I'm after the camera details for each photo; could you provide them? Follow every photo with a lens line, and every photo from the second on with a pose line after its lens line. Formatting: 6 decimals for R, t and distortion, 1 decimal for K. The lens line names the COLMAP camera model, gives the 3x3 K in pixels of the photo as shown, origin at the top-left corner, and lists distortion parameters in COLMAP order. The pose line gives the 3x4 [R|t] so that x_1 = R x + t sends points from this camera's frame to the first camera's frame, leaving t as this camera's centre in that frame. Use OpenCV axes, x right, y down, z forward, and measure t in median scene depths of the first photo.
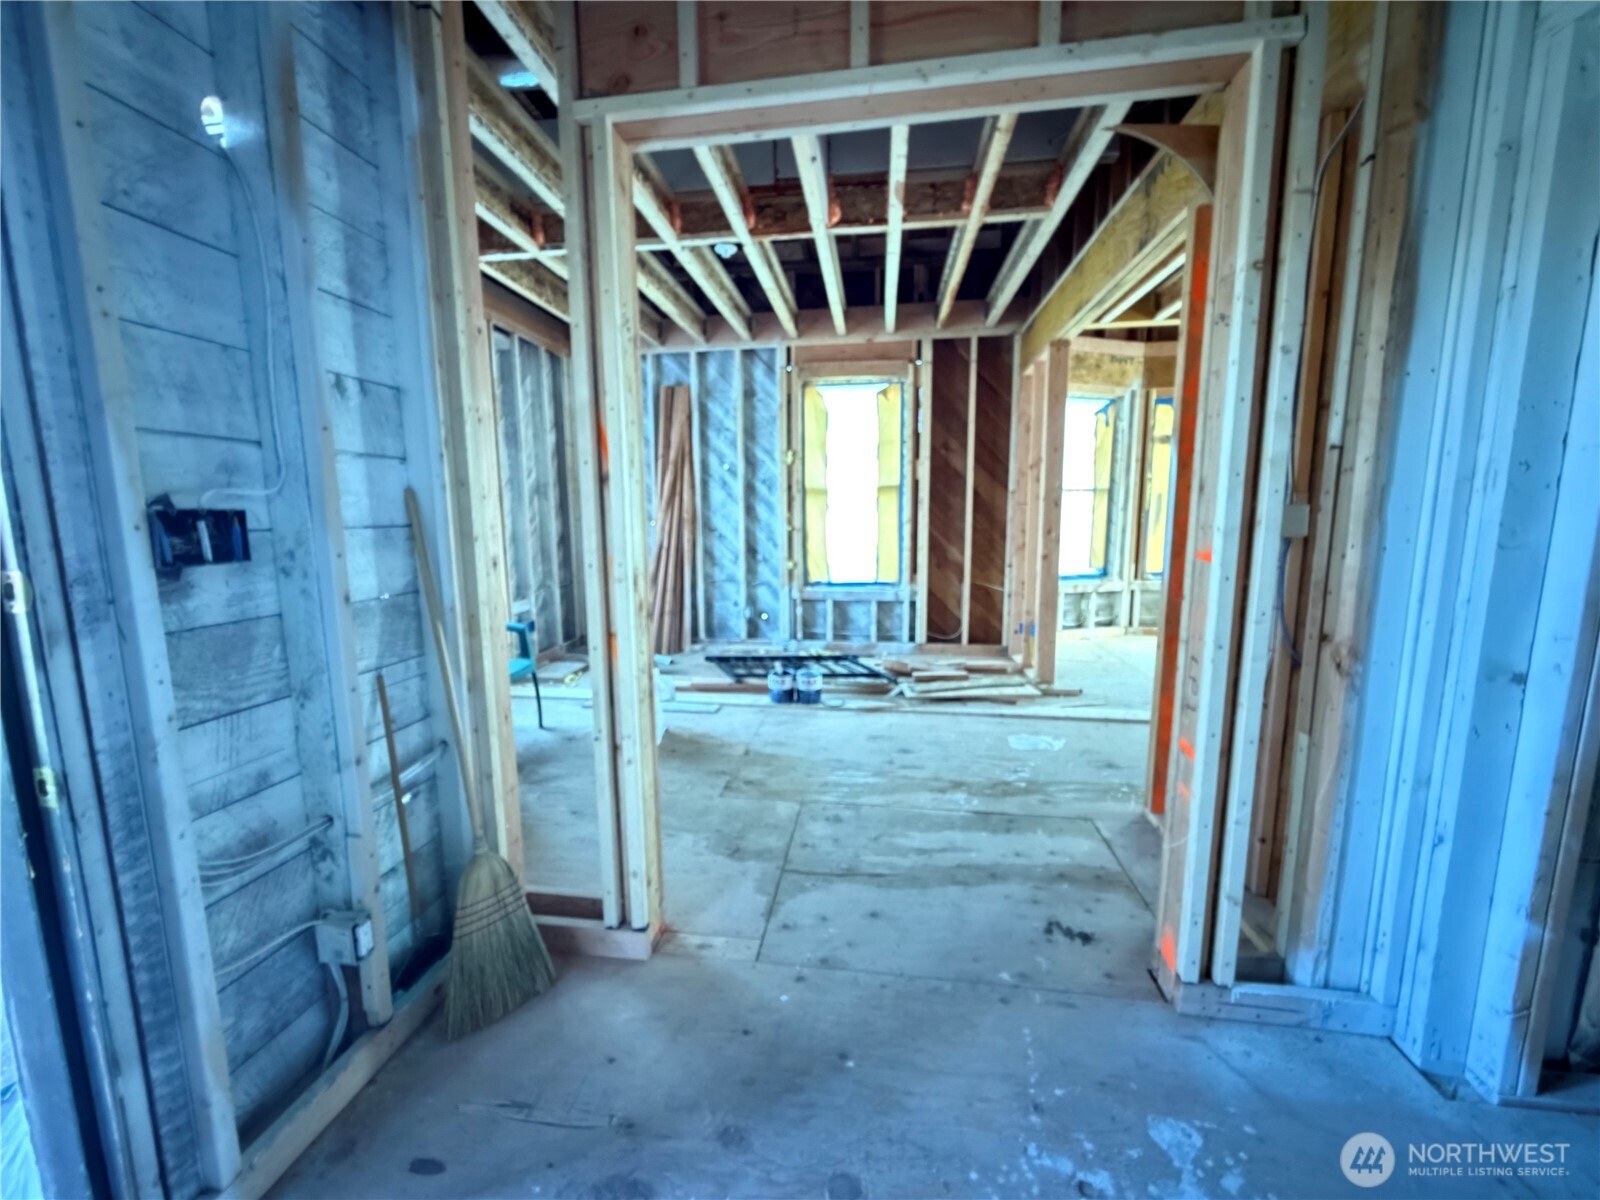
lens RADIAL K [[637.3, 0, 799.5], [0, 637.3, 606.4], [0, 0, 1]] dist [0.004567, -0.000121]
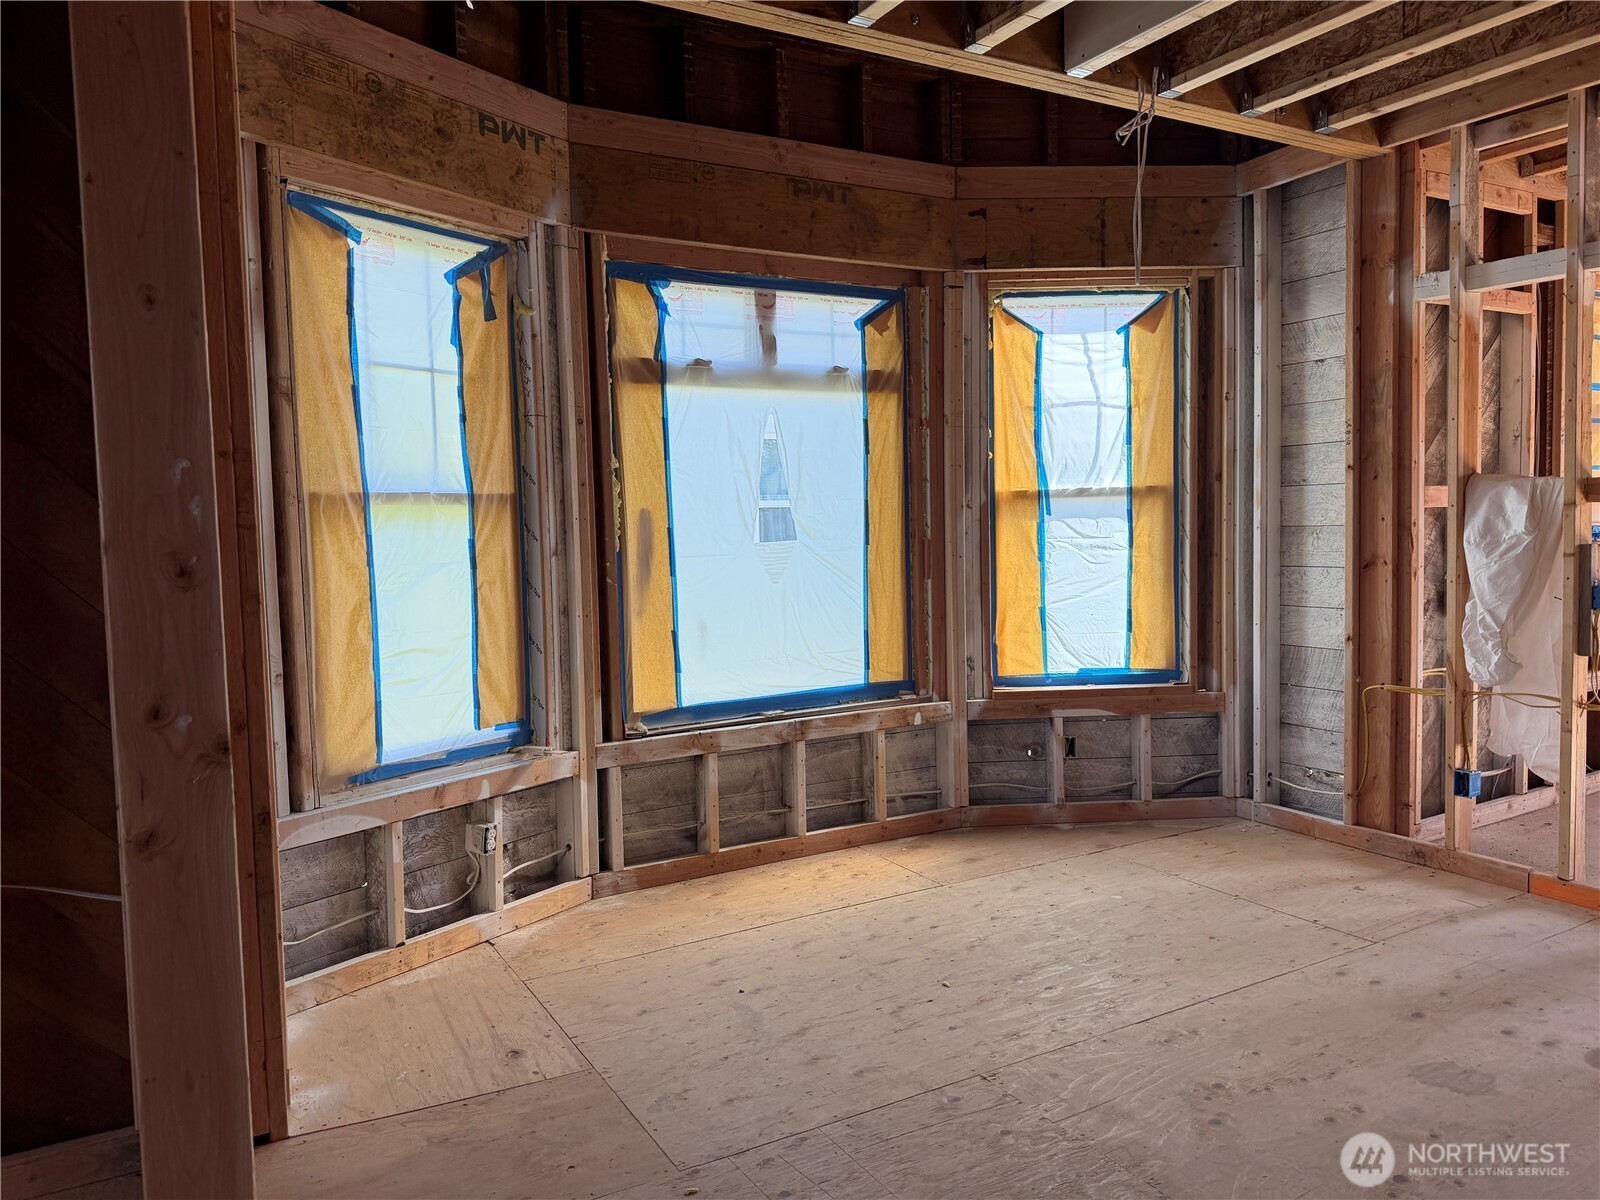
lens RADIAL K [[1117.7, 0, 800.8], [0, 1117.7, 595.1], [0, 0, 1]] dist [0.005303, -0.004706]
pose [[0.798894, -0.046378, 0.599681, 0.239361], [0.099680, 0.993445, -0.055963, -0.080352], [-0.593154, 0.104485, 0.798280, 0.419859]]
